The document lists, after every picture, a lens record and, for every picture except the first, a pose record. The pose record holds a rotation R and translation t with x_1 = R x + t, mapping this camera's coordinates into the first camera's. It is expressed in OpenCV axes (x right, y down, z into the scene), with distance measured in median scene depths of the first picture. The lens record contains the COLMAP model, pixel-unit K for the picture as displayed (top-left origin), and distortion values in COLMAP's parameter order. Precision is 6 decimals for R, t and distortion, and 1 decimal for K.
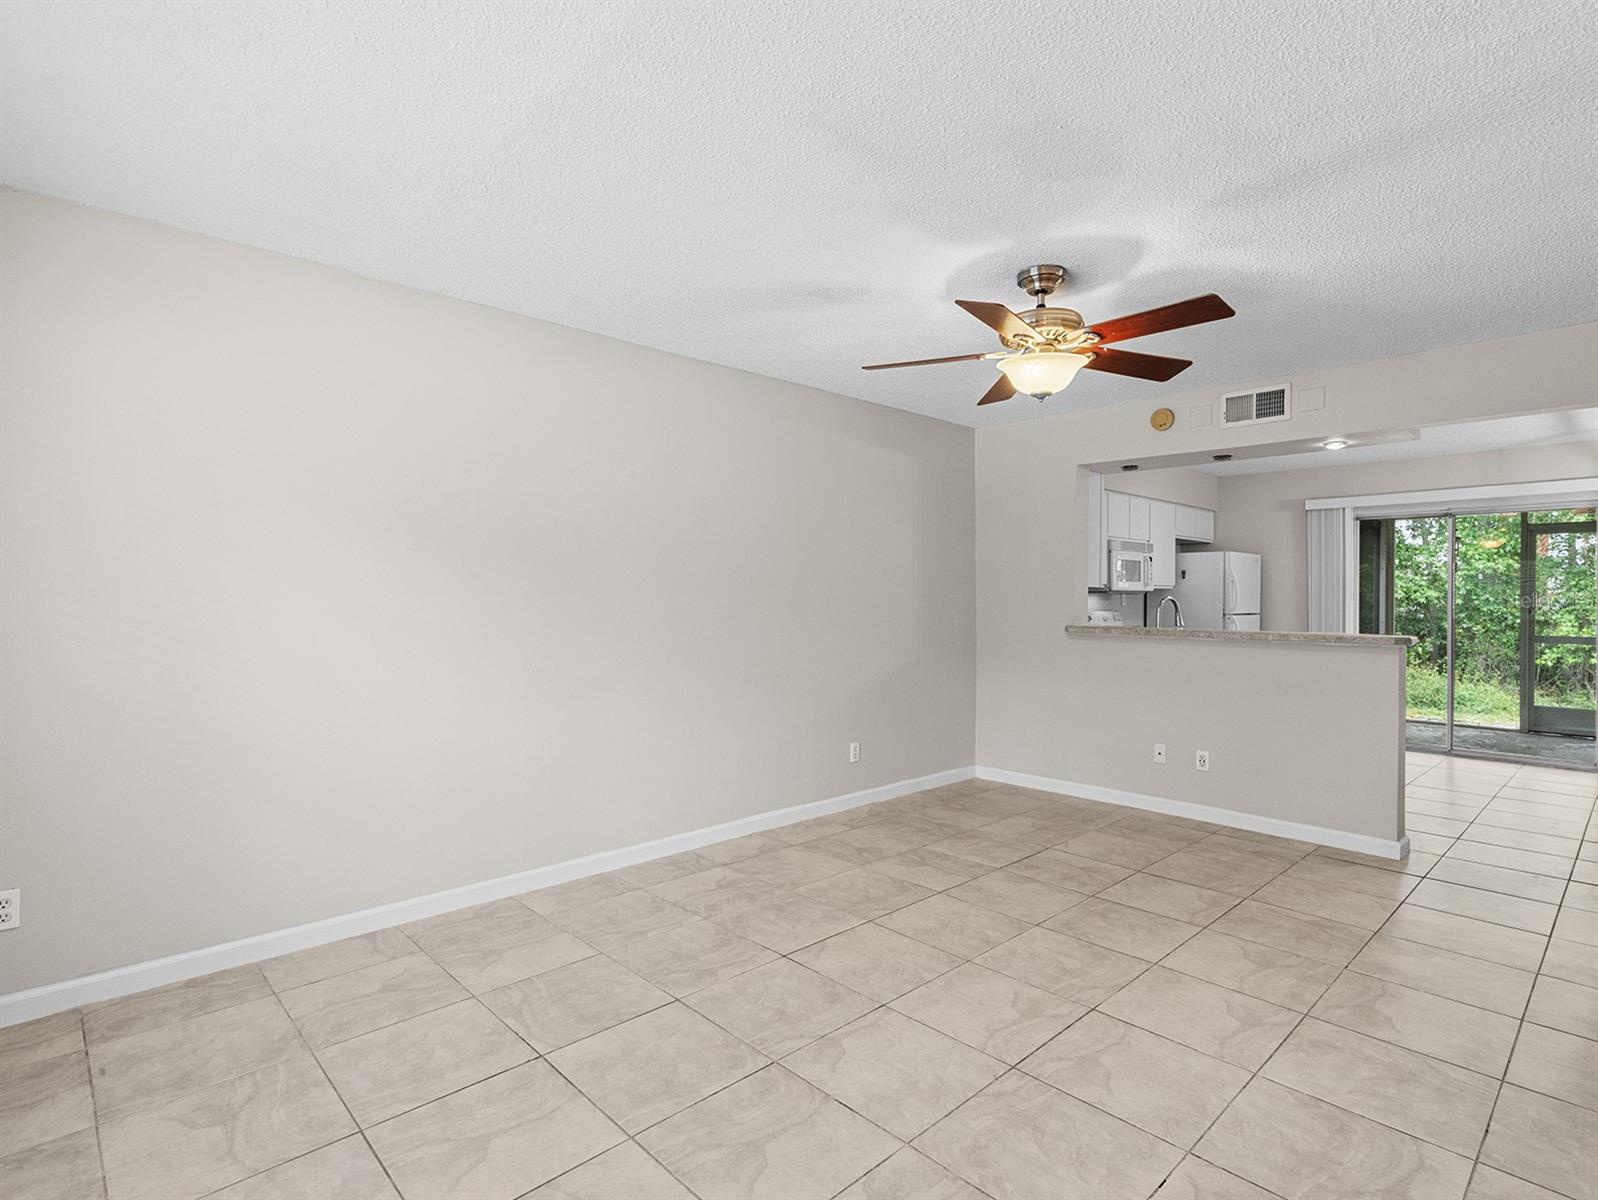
lens RADIAL K [[817.7, 0, 788.1], [0, 817.7, 600.0], [0, 0, 1]] dist [-0.002691, 0.002235]
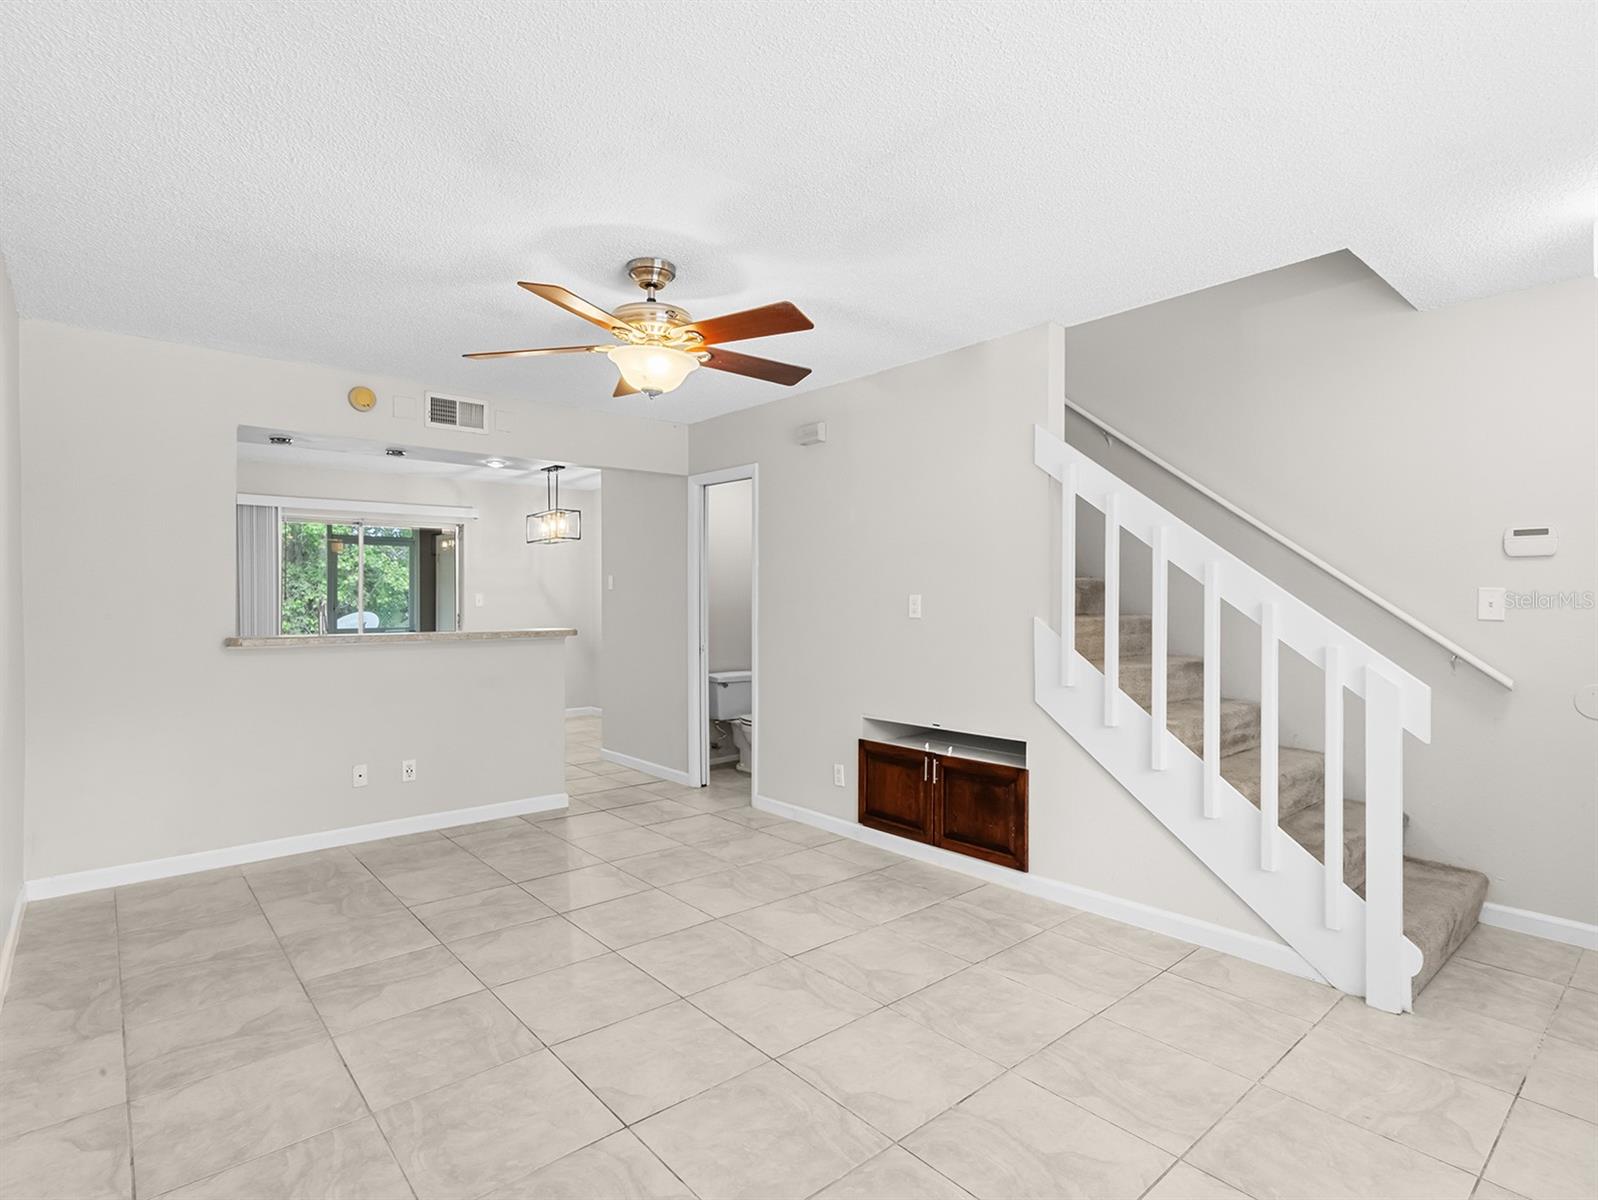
lens RADIAL K [[817.7, 0, 788.1], [0, 817.7, 600.0], [0, 0, 1]] dist [-0.002691, 0.002235]
pose [[0.045116, -0.007436, 0.998954, -0.479206], [0.004734, 0.999963, 0.007229, -0.007738], [-0.998971, 0.004403, 0.045150, 0.585499]]
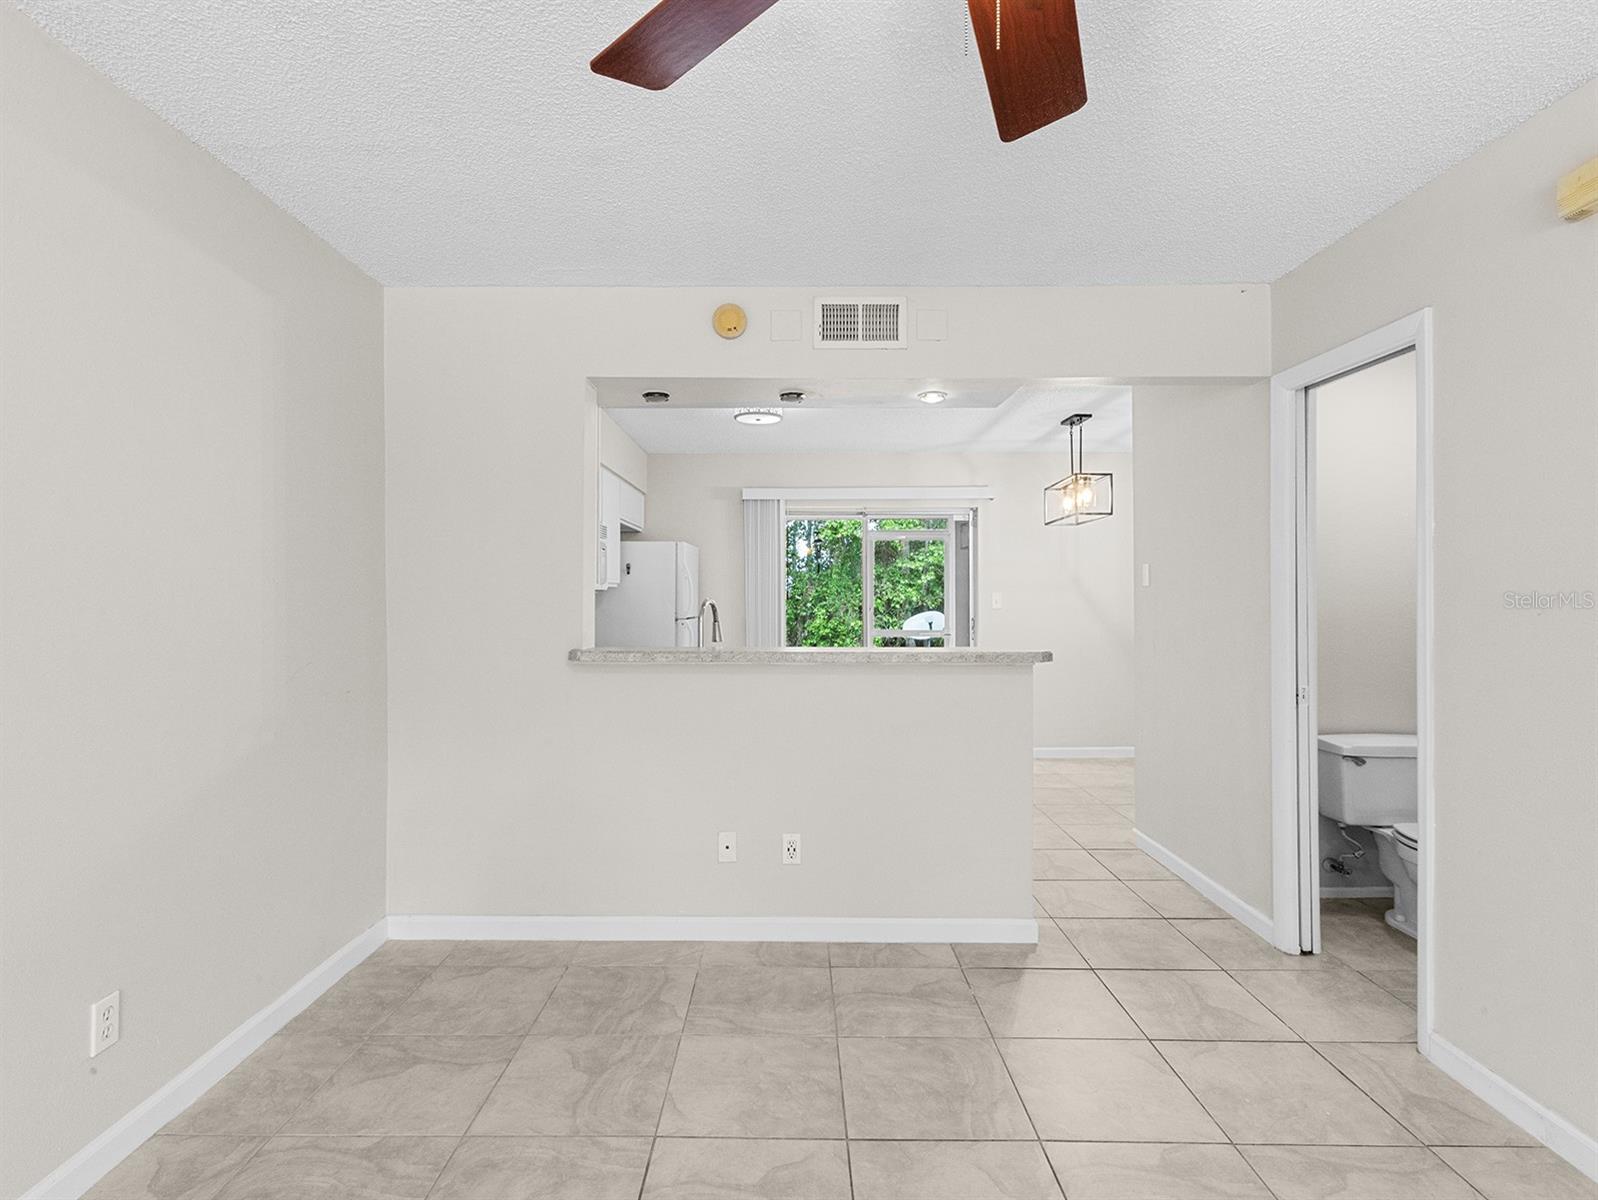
lens RADIAL K [[819.6, 0, 787.8], [0, 819.6, 591.6], [0, 0, 1]] dist [-0.002856, 0.000551]
pose [[0.686226, 0.000190, 0.727388, 0.029008], [0.005995, 0.999965, -0.005917, -0.007353], [-0.727364, 0.008421, 0.686201, 0.622671]]
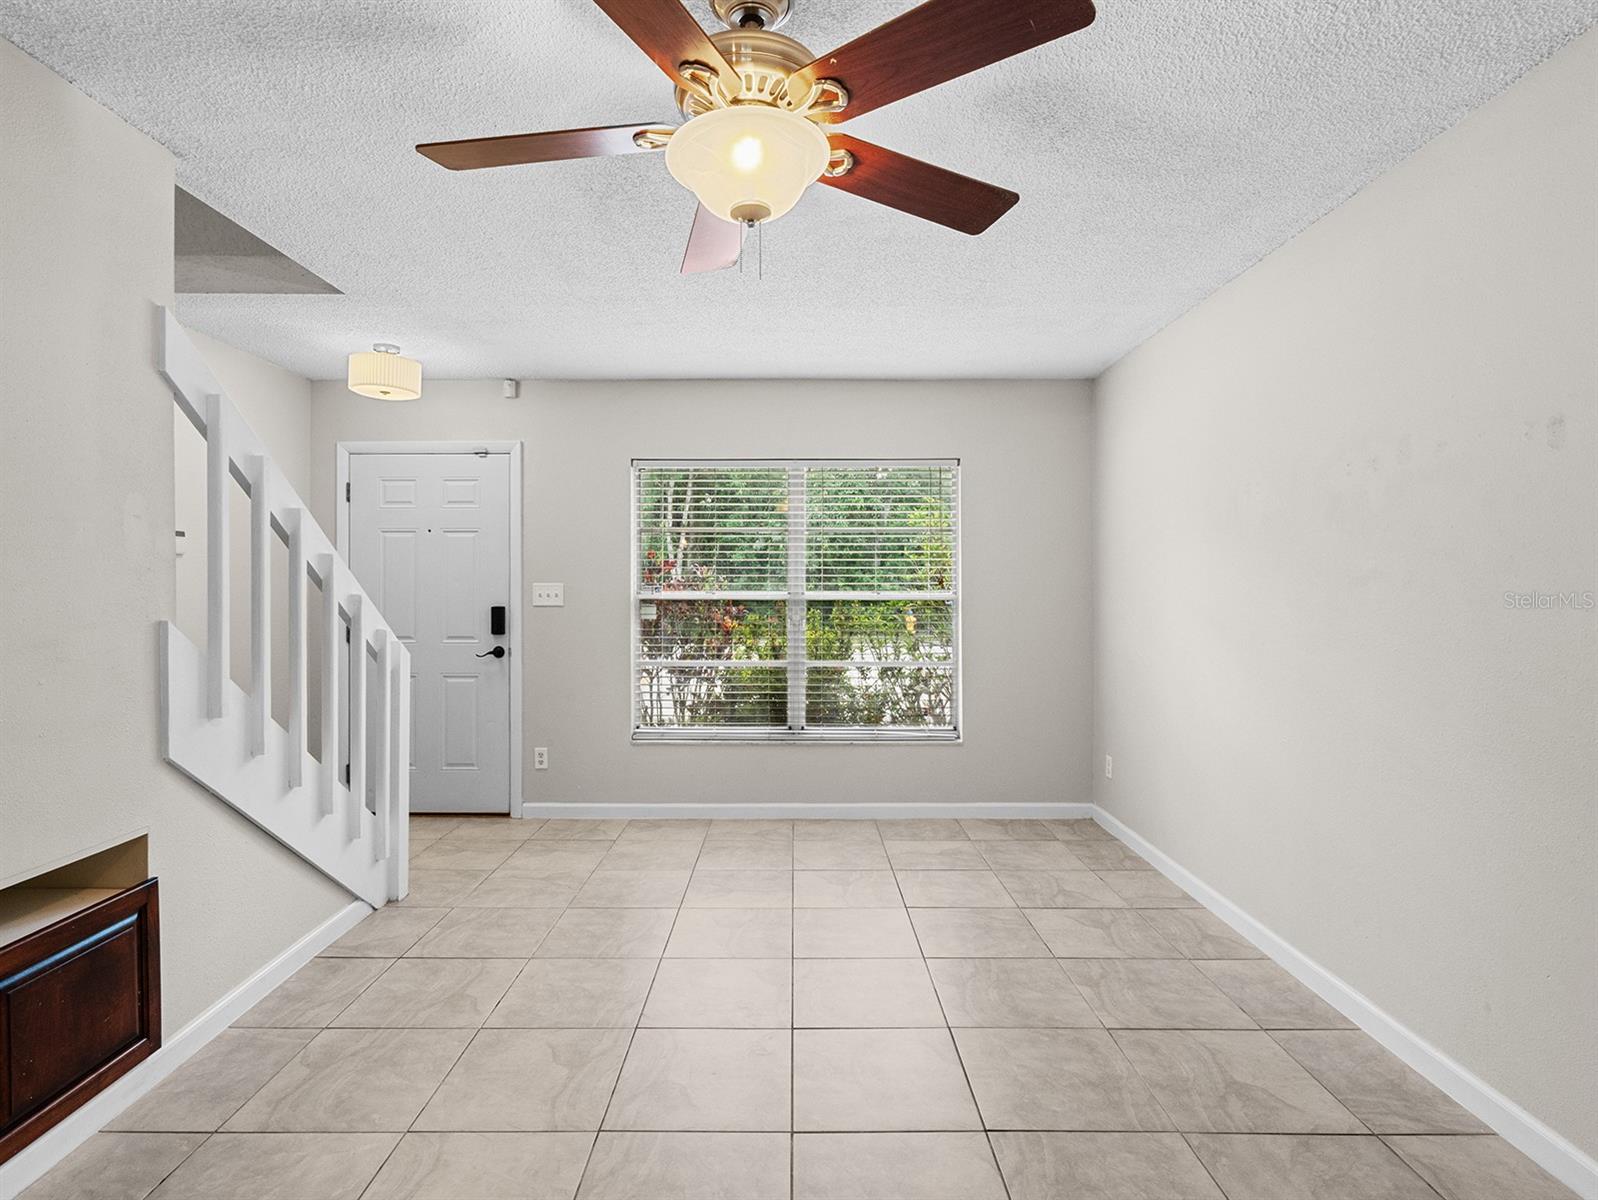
lens RADIAL K [[817.7, 0, 788.1], [0, 817.7, 600.0], [0, 0, 1]] dist [-0.002691, 0.002235]
pose [[-0.687190, 0.005264, -0.726459, 0.497150], [-0.005993, 0.999899, 0.012915, -0.005197], [0.726453, 0.013228, -0.687089, 1.016717]]
